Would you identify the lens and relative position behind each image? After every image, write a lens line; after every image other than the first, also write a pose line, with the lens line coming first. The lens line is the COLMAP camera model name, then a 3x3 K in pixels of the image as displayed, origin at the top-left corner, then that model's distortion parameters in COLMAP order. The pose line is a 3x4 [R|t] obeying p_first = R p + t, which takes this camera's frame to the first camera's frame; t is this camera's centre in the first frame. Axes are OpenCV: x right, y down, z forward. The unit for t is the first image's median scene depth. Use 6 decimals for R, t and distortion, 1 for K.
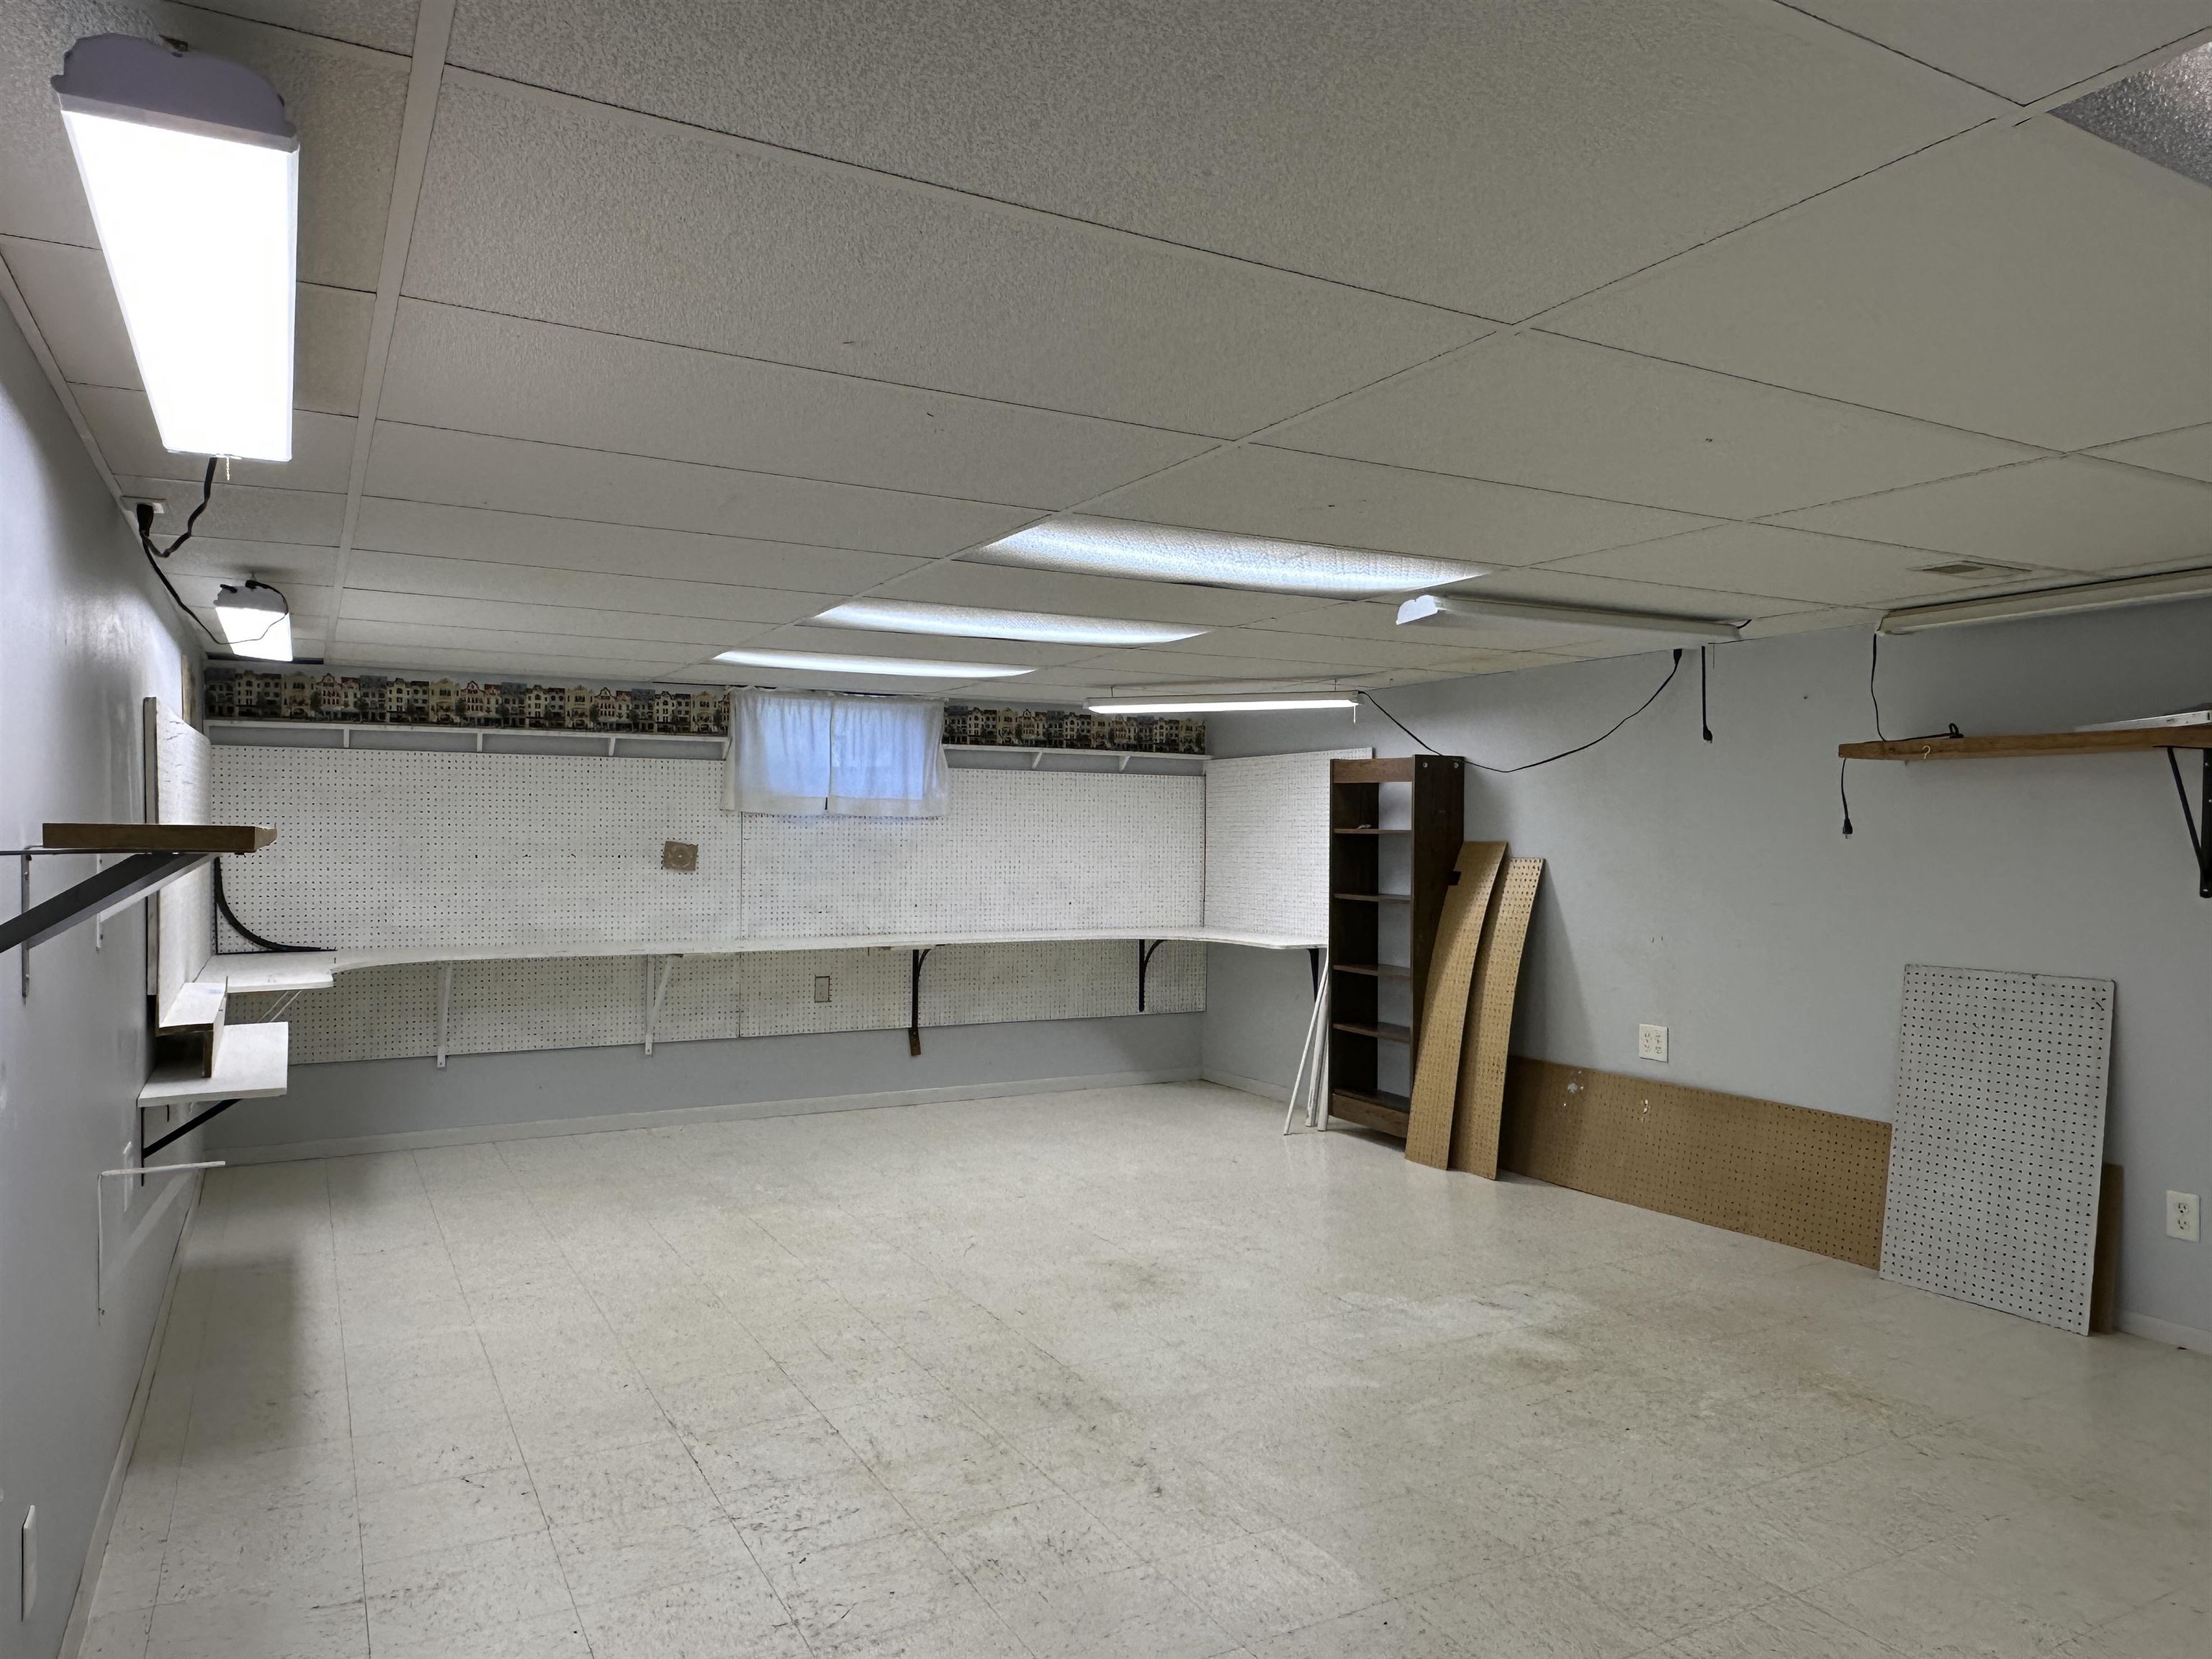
lens RADIAL K [[1477.1, 0, 1102.1], [0, 1477.1, 818.1], [0, 0, 1]] dist [0.000911, -0.005195]
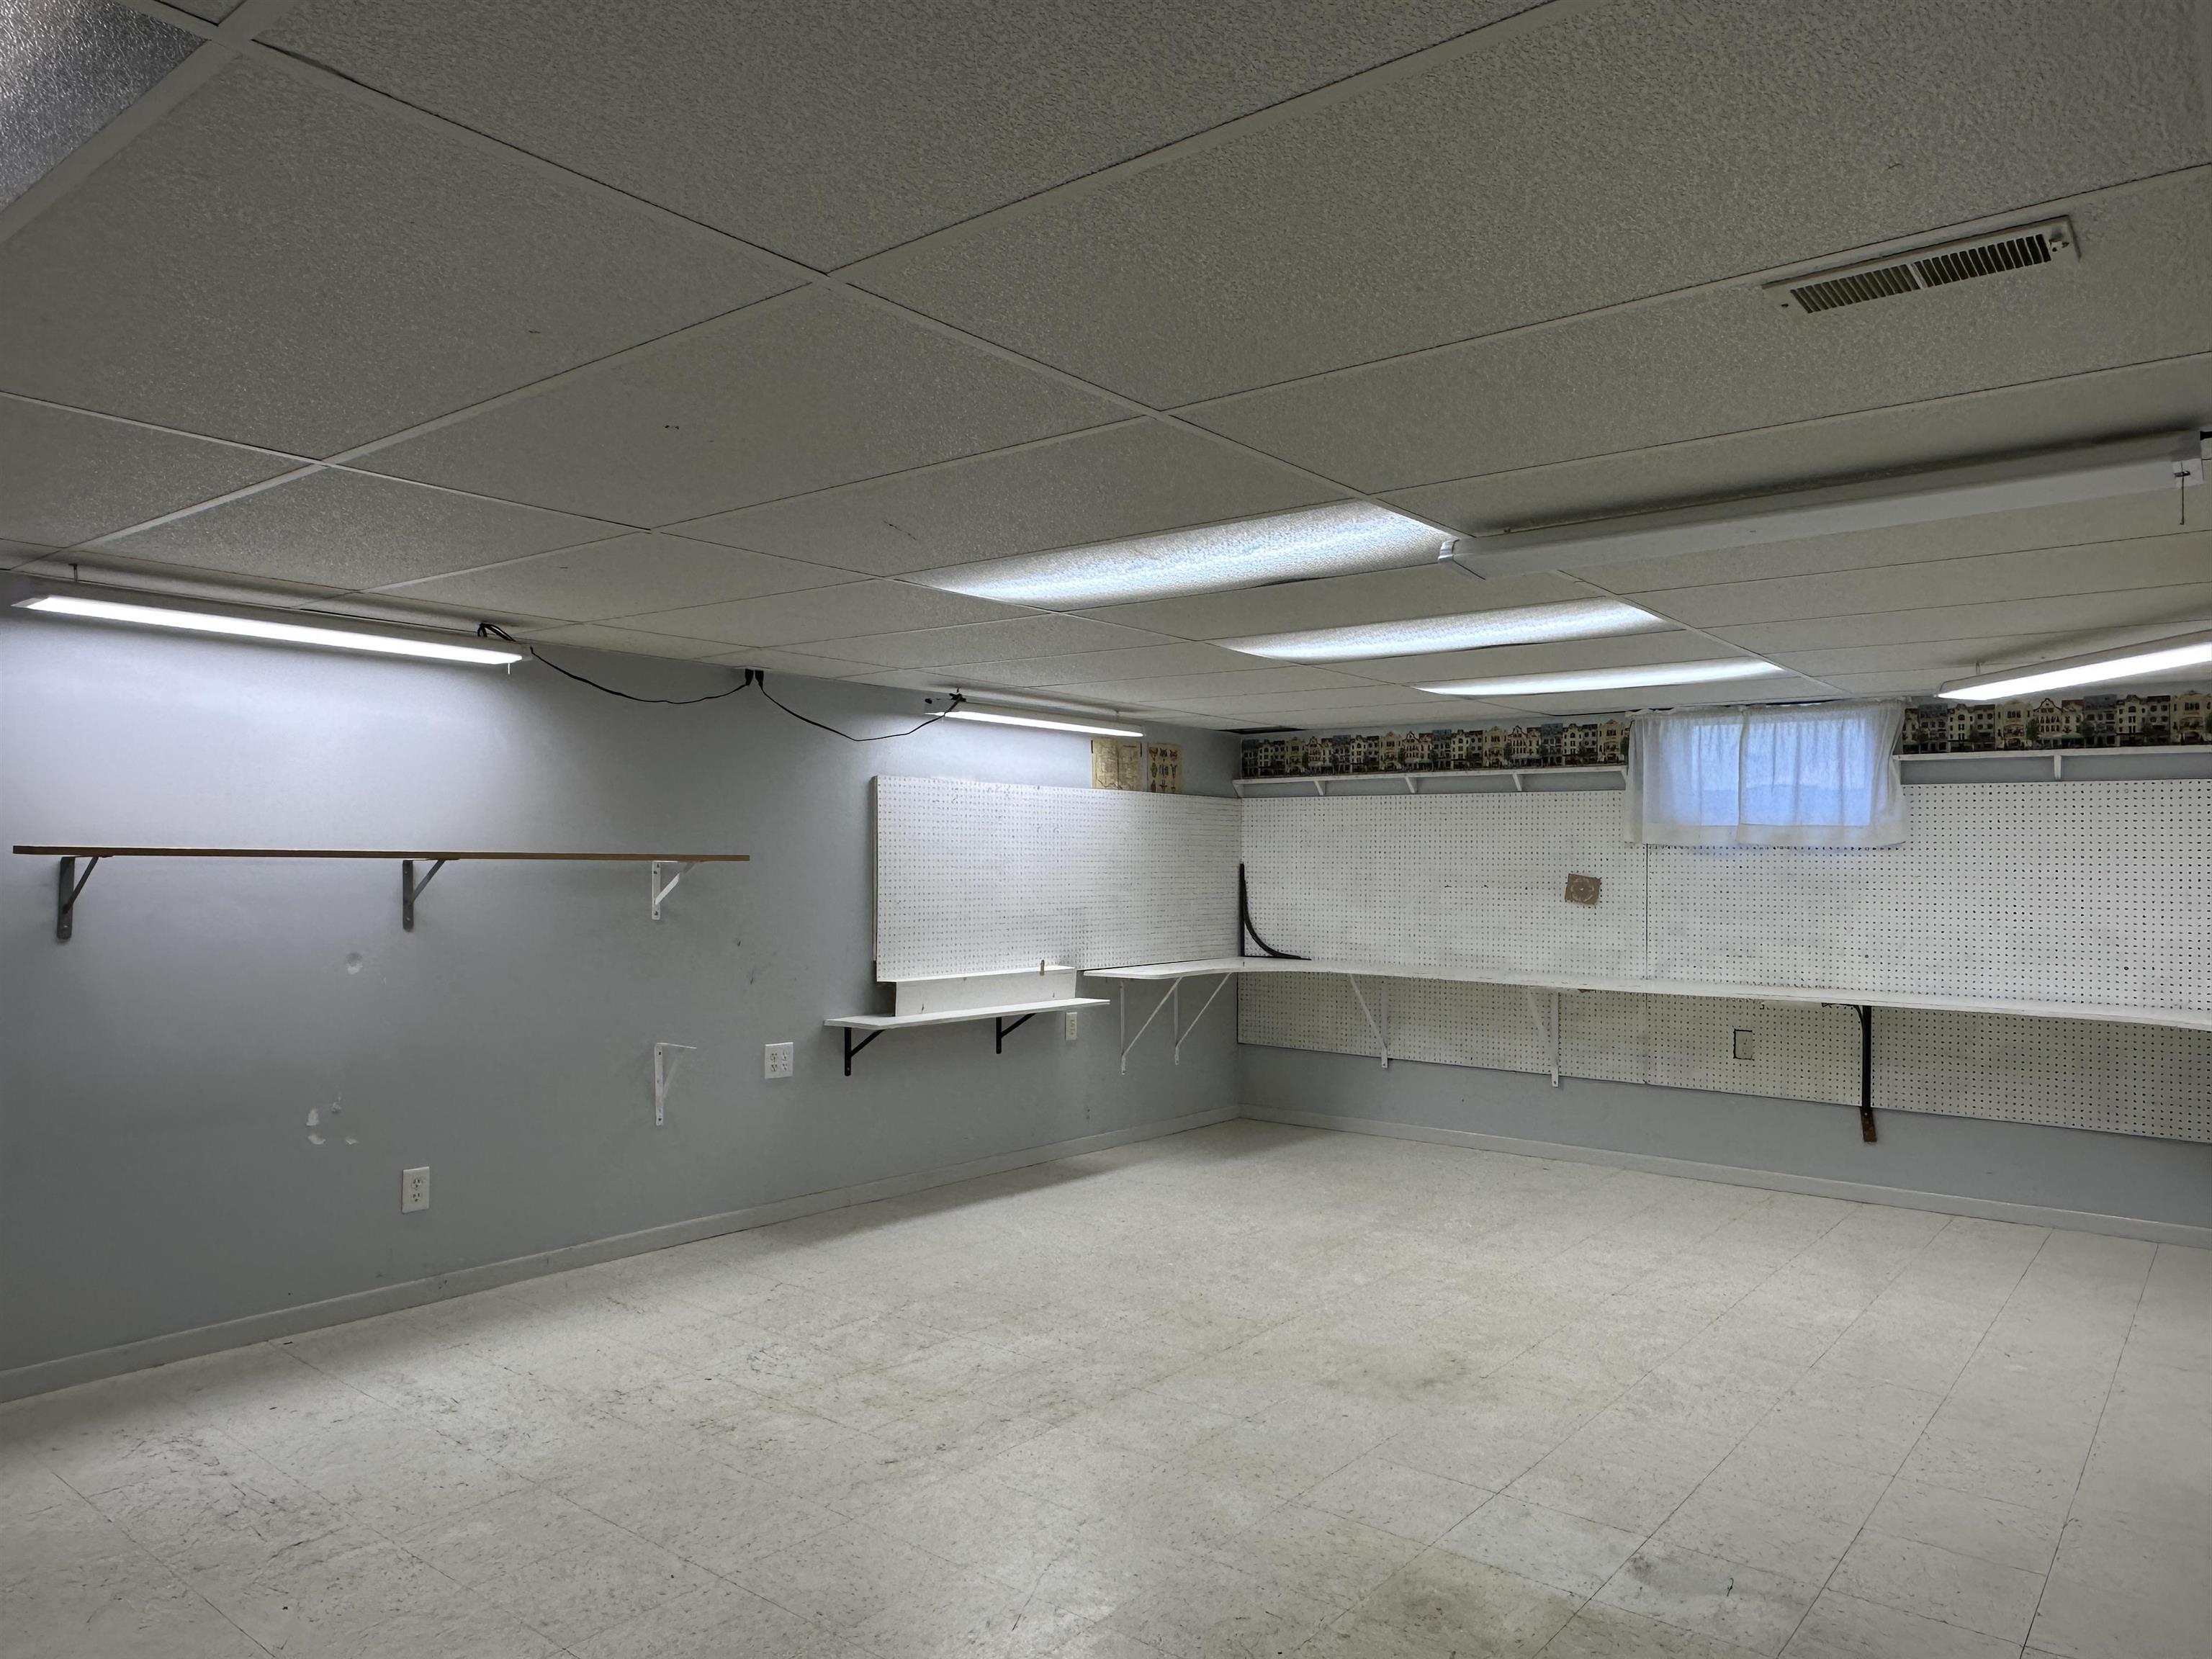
lens RADIAL K [[1477.1, 0, 1100.8], [0, 1477.1, 853.6], [0, 0, 1]] dist [0.000911, -0.005195]
pose [[0.378173, -0.005741, -0.925717, 0.512367], [0.006373, 0.999973, -0.003598, 0.003407], [0.925713, -0.004539, 0.378199, 0.334445]]
